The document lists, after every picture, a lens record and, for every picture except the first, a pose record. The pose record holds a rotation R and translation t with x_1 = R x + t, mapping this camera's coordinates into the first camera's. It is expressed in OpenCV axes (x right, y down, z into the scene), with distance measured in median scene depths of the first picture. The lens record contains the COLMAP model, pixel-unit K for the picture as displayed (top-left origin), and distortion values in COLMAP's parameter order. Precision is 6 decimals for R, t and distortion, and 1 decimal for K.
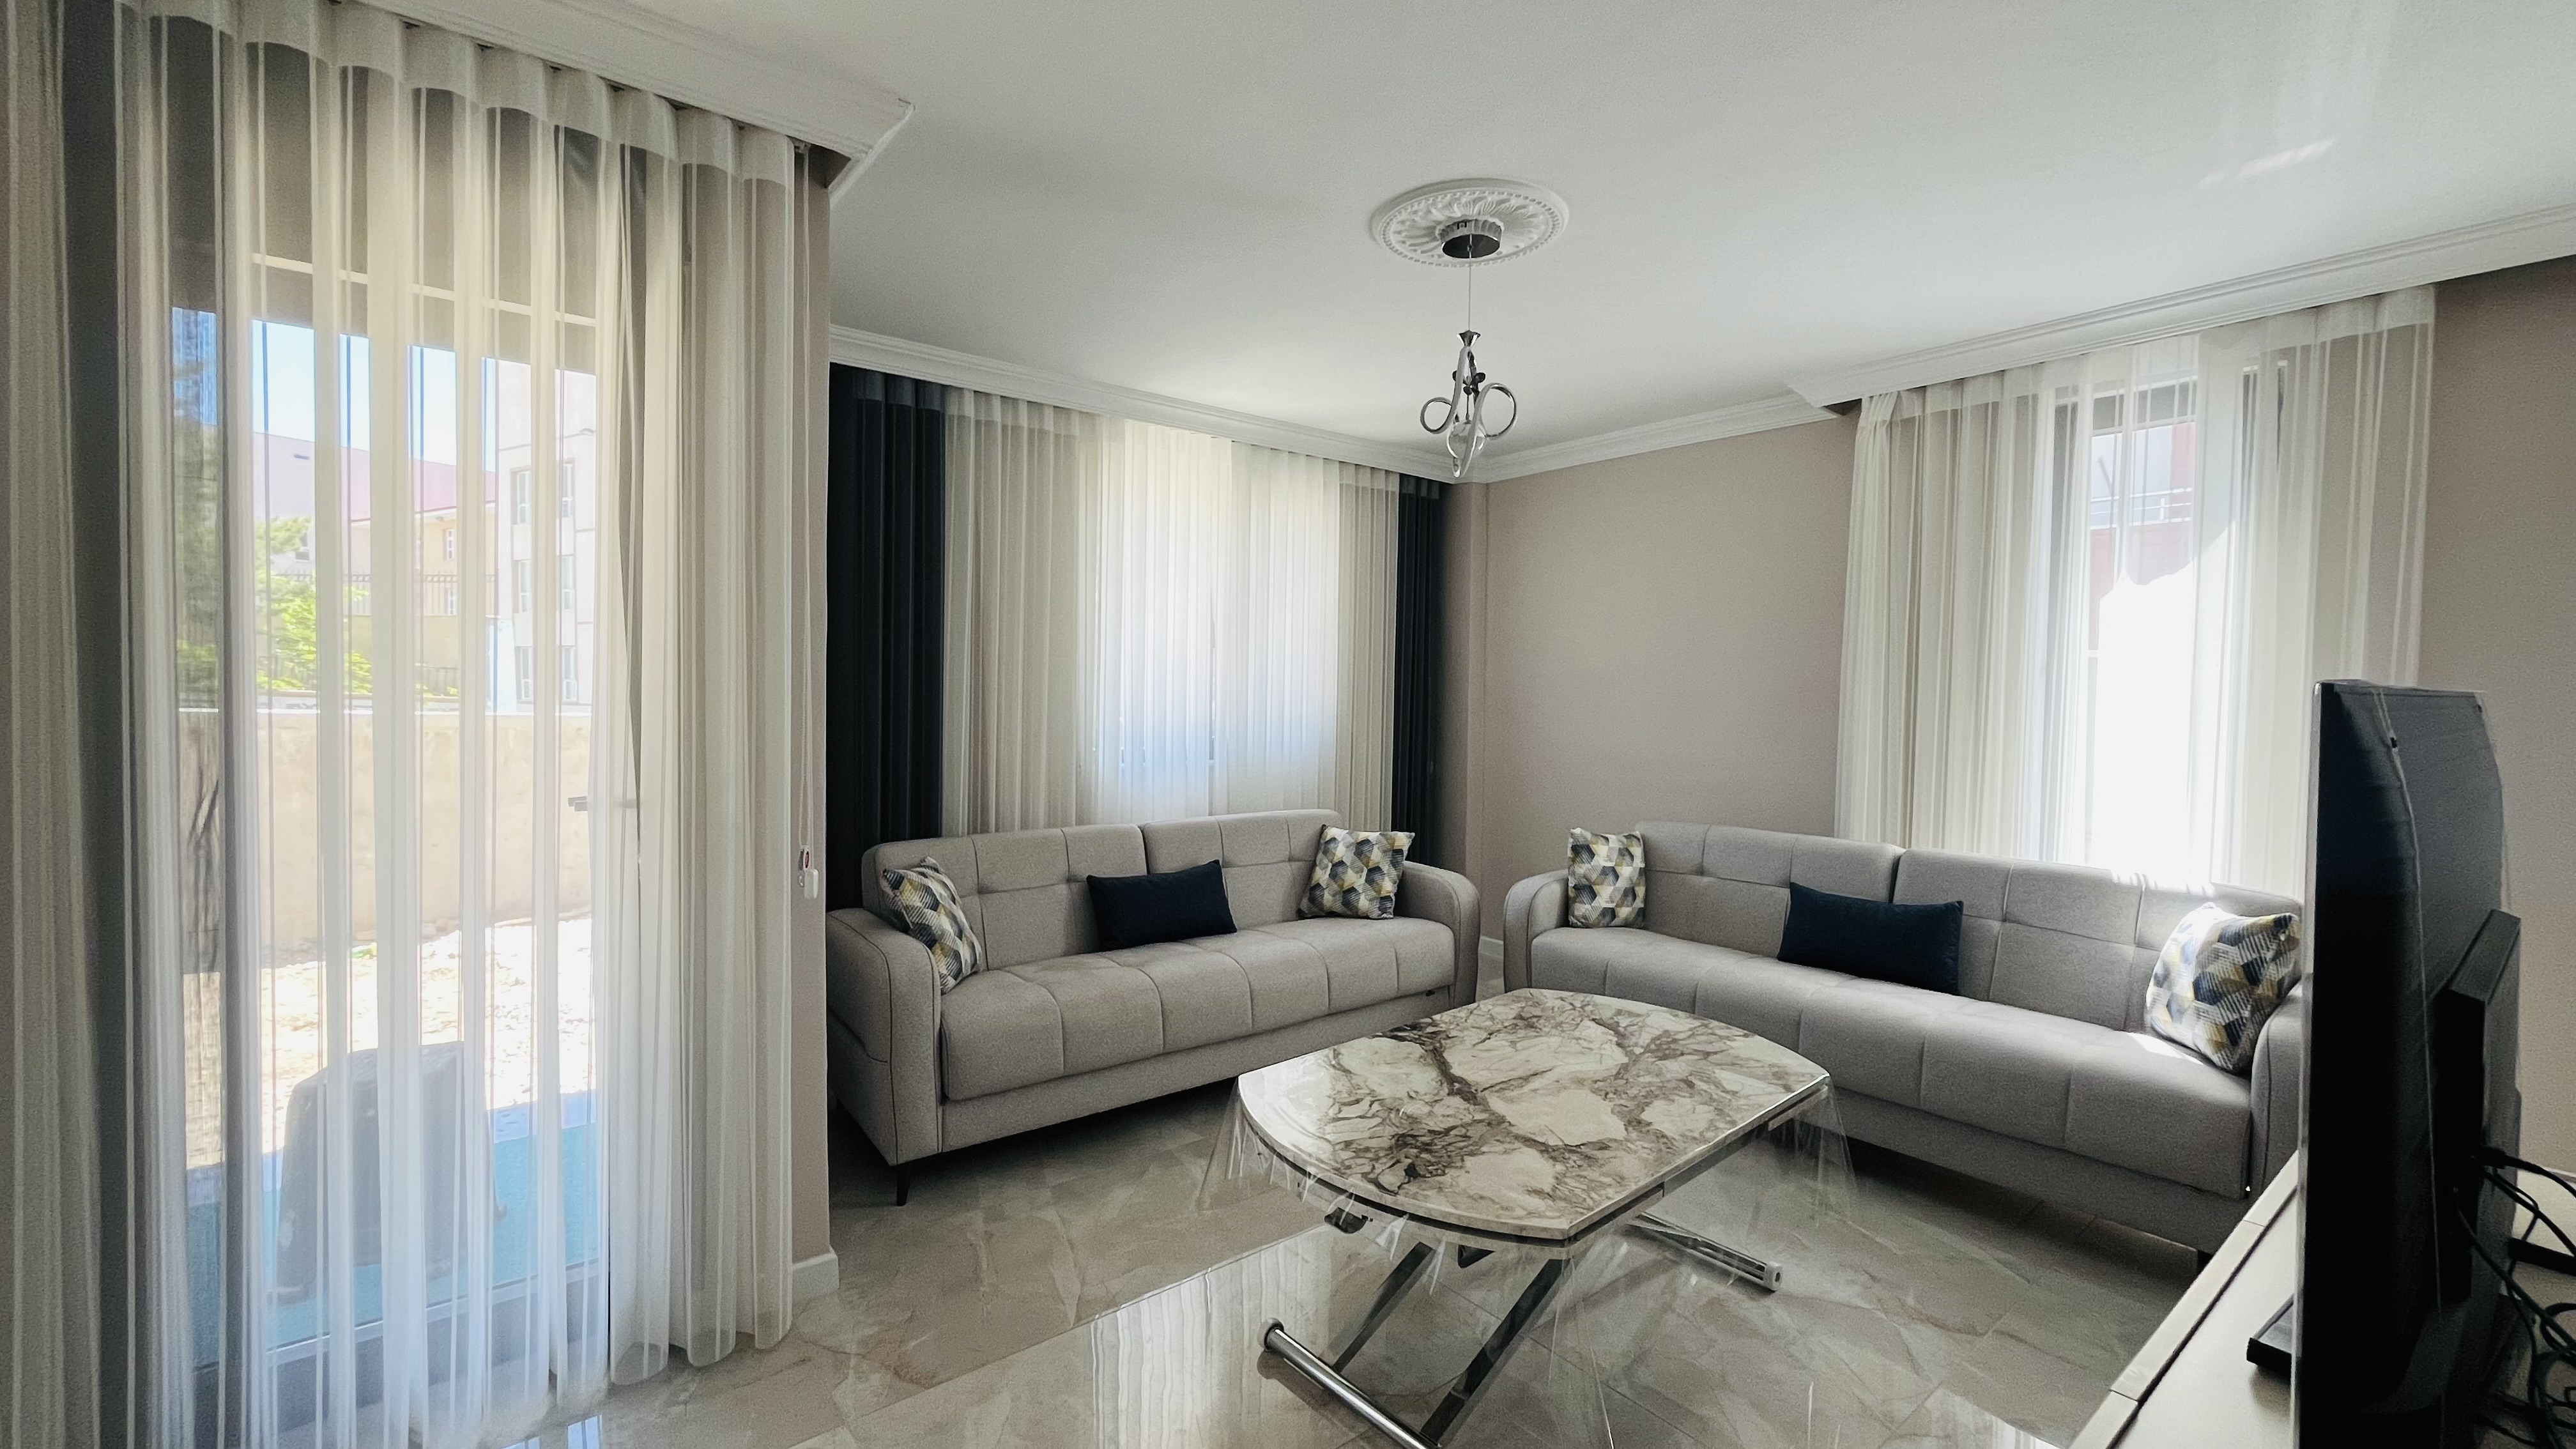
lens RADIAL K [[1034.0, 0, 1281.2], [0, 1034.0, 721.3], [0, 0, 1]] dist [-0.003707, 0.000220]
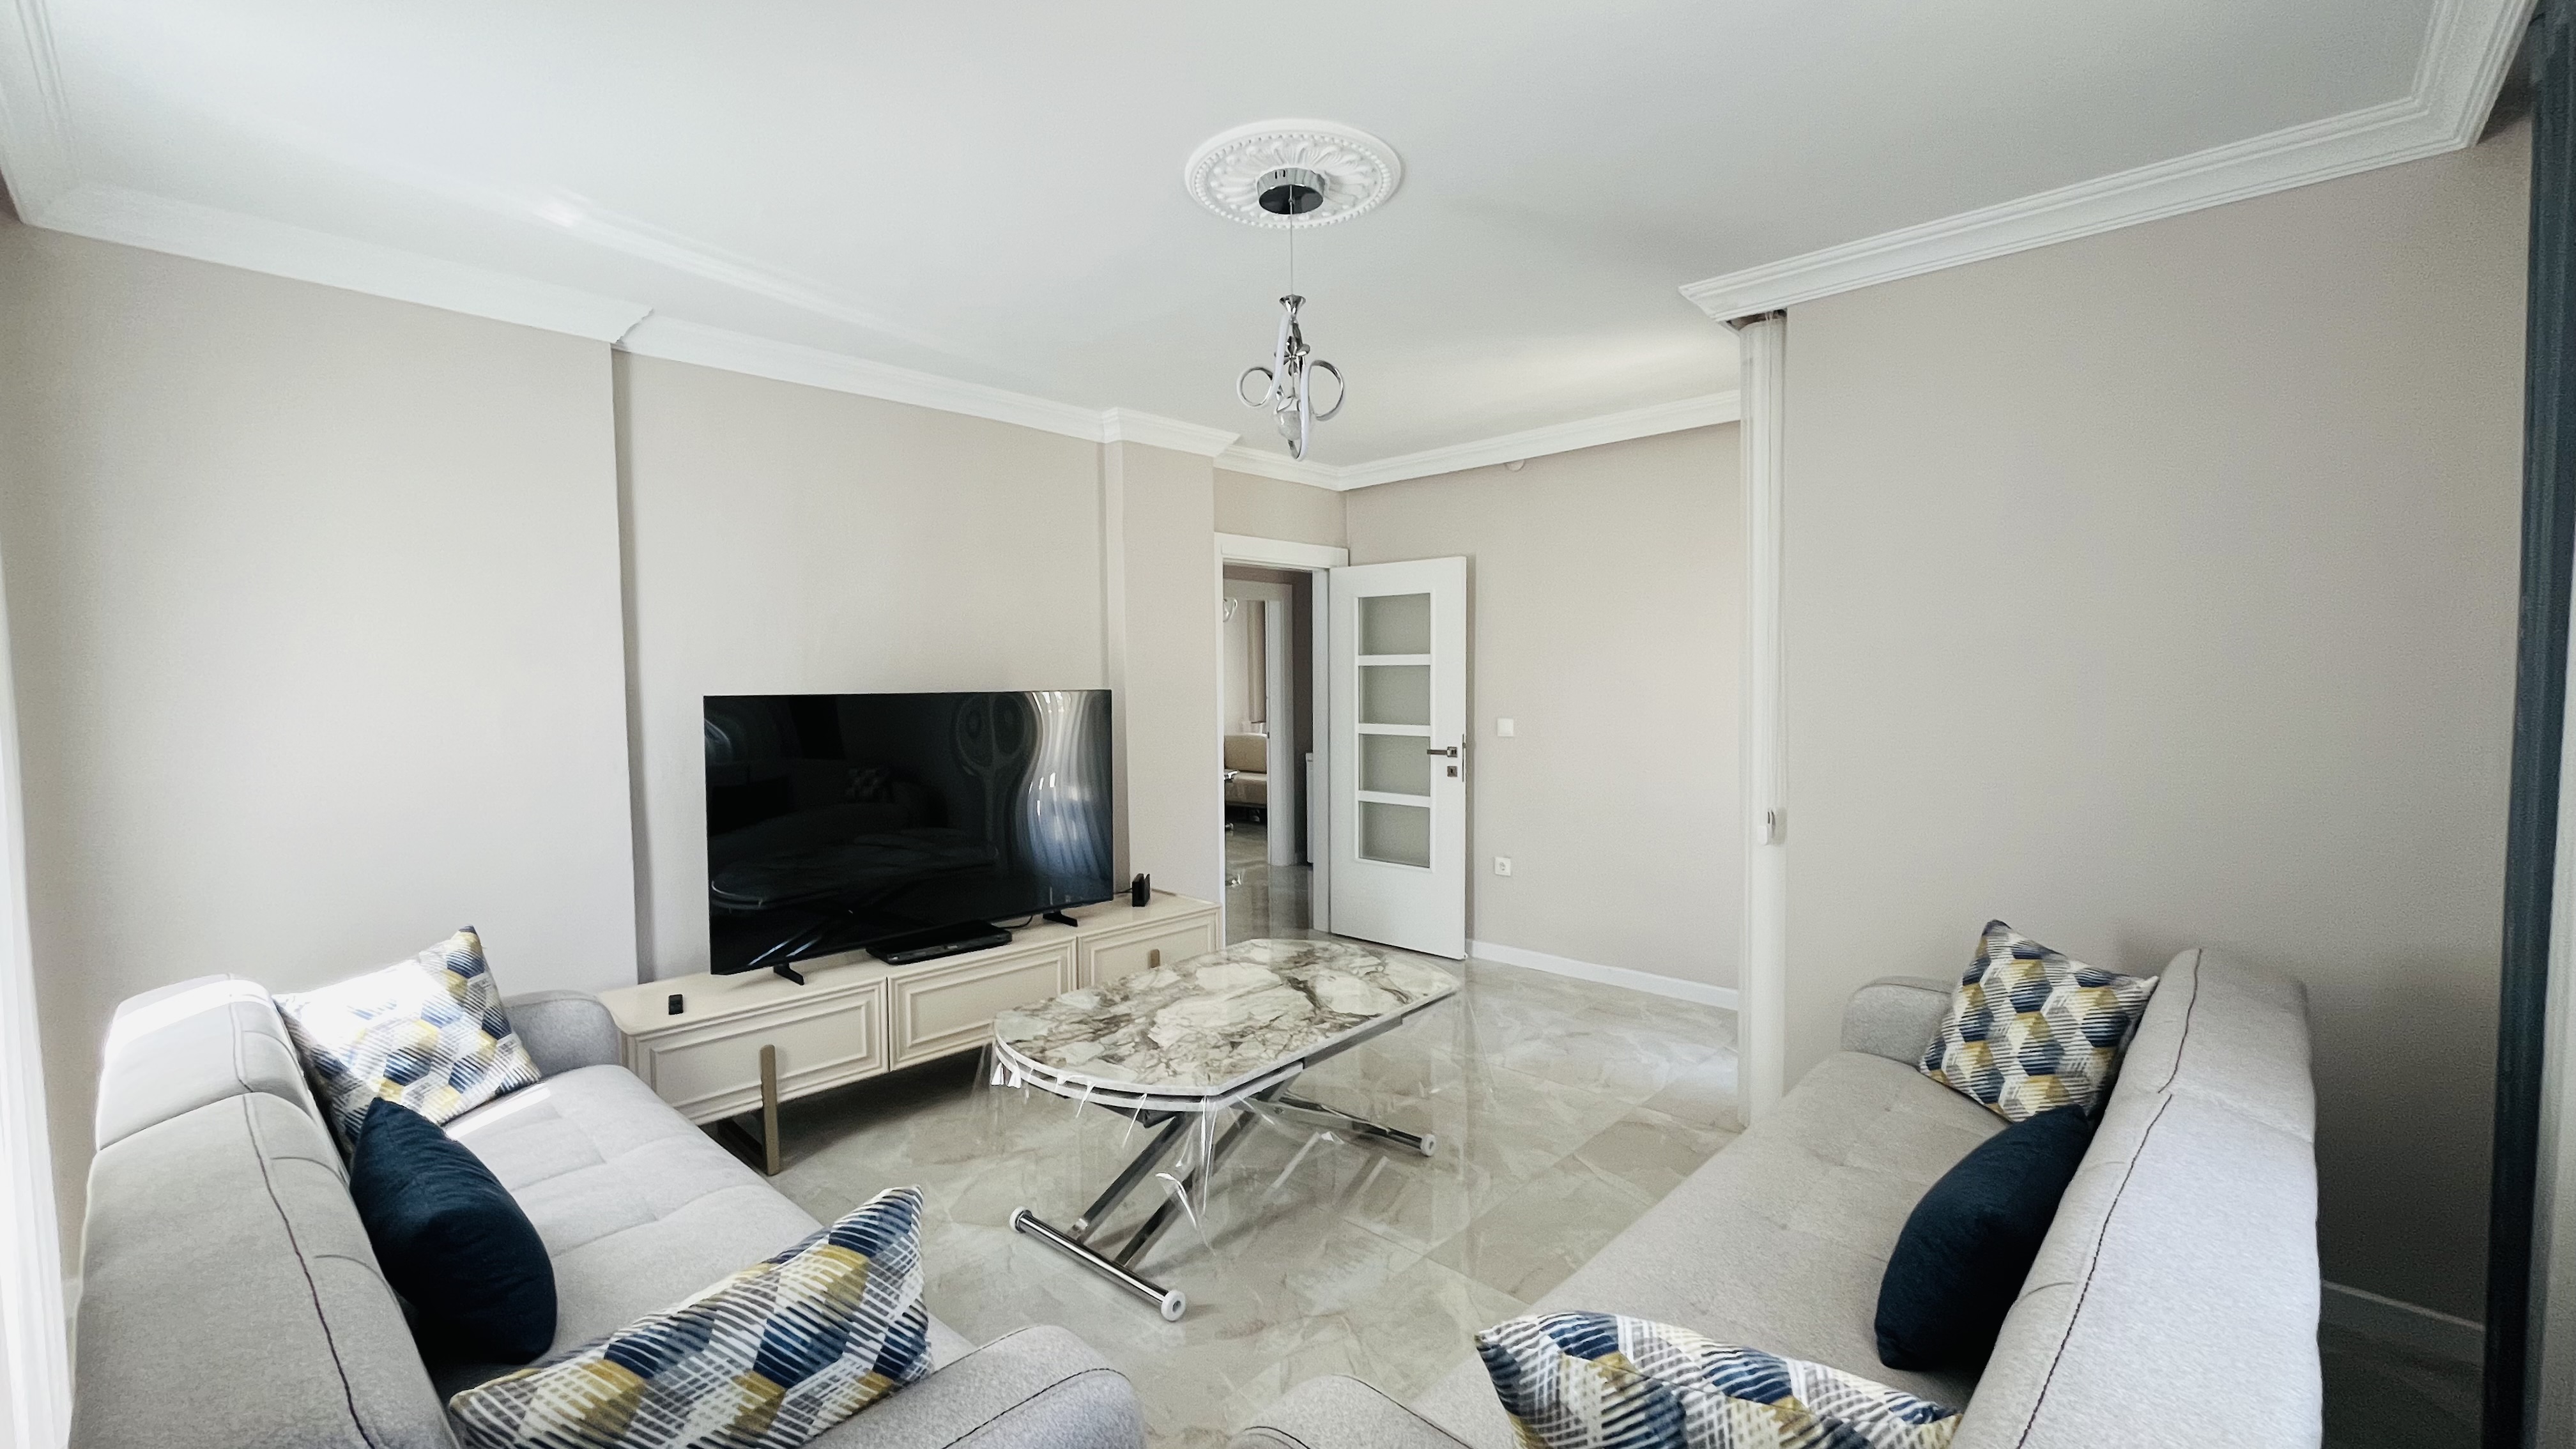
lens RADIAL K [[1034.0, 0, 1281.2], [0, 1034.0, 721.3], [0, 0, 1]] dist [-0.003707, 0.000220]
pose [[-0.988796, 0.006775, -0.149121, 0.359088], [-0.002590, 0.998041, 0.062513, -0.073731], [0.149253, 0.062199, -0.986841, 2.102989]]
